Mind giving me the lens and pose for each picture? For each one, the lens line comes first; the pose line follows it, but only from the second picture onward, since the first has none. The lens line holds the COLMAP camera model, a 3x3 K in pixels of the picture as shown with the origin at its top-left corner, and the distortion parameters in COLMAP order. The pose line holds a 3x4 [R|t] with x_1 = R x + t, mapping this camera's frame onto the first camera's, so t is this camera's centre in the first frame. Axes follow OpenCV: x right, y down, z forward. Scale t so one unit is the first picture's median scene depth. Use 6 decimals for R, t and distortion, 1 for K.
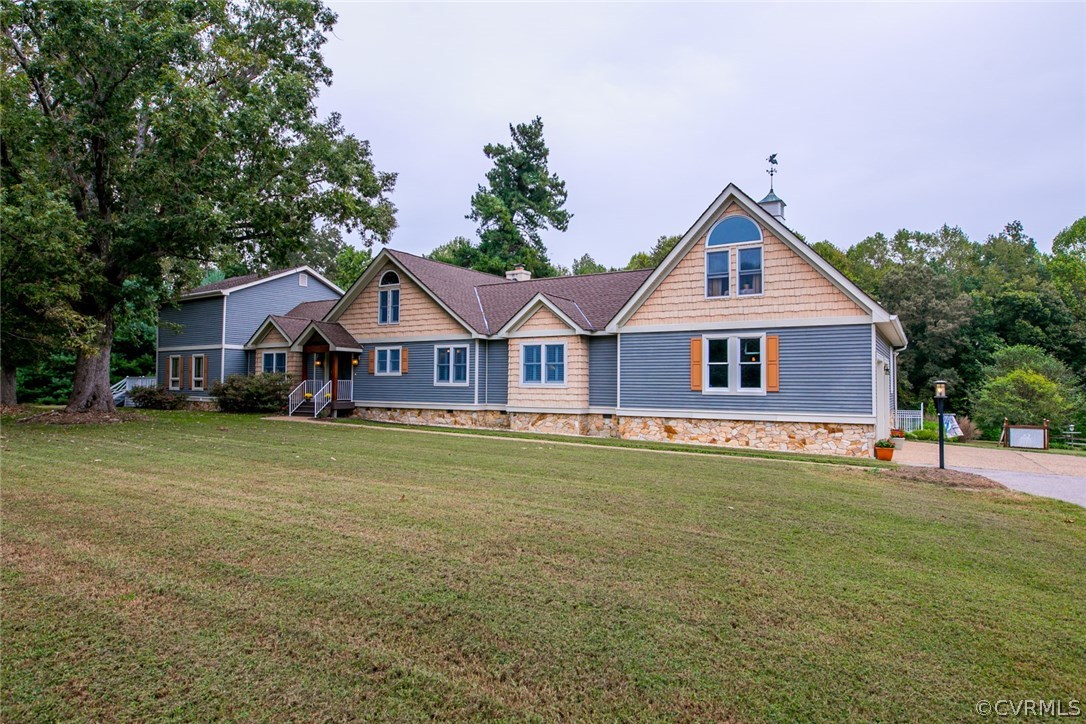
lens RADIAL K [[630.3, 0, 543.0], [0, 630.3, 362.0], [0, 0, 1]] dist [-0.023496, -0.001580]
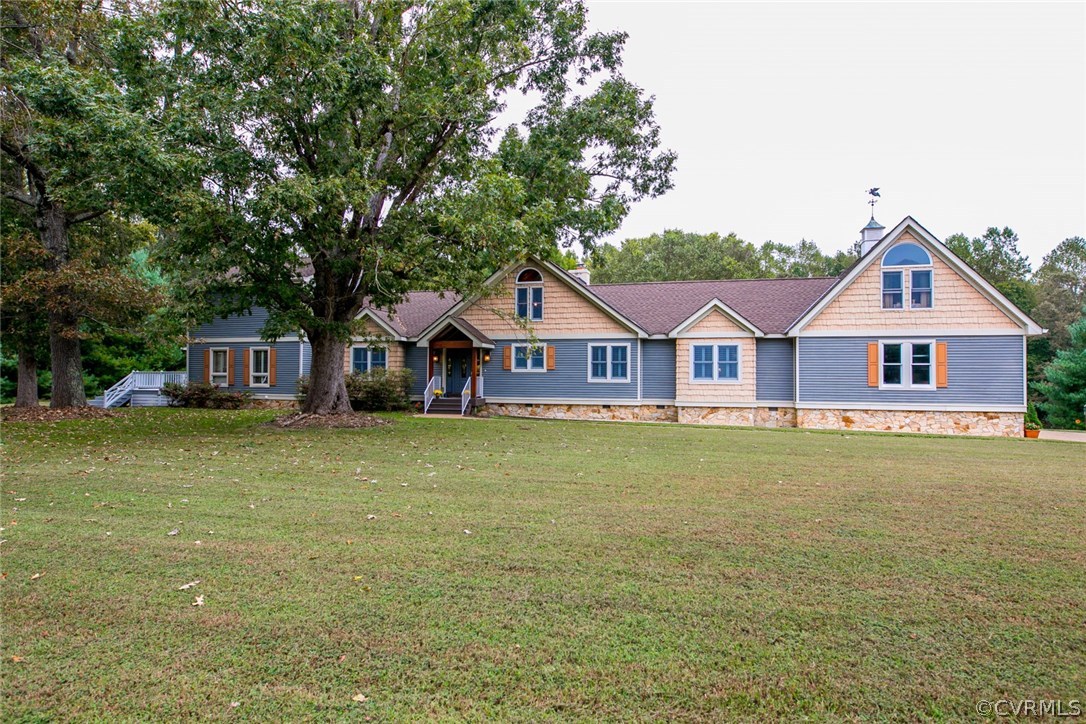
lens RADIAL K [[630.3, 0, 543.0], [0, 630.3, 362.0], [0, 0, 1]] dist [-0.023496, -0.001580]
pose [[0.961779, 0.005454, 0.273774, -0.599461], [-0.009408, 0.999869, 0.013134, -0.009638], [-0.273667, -0.015207, 0.961704, 0.022796]]
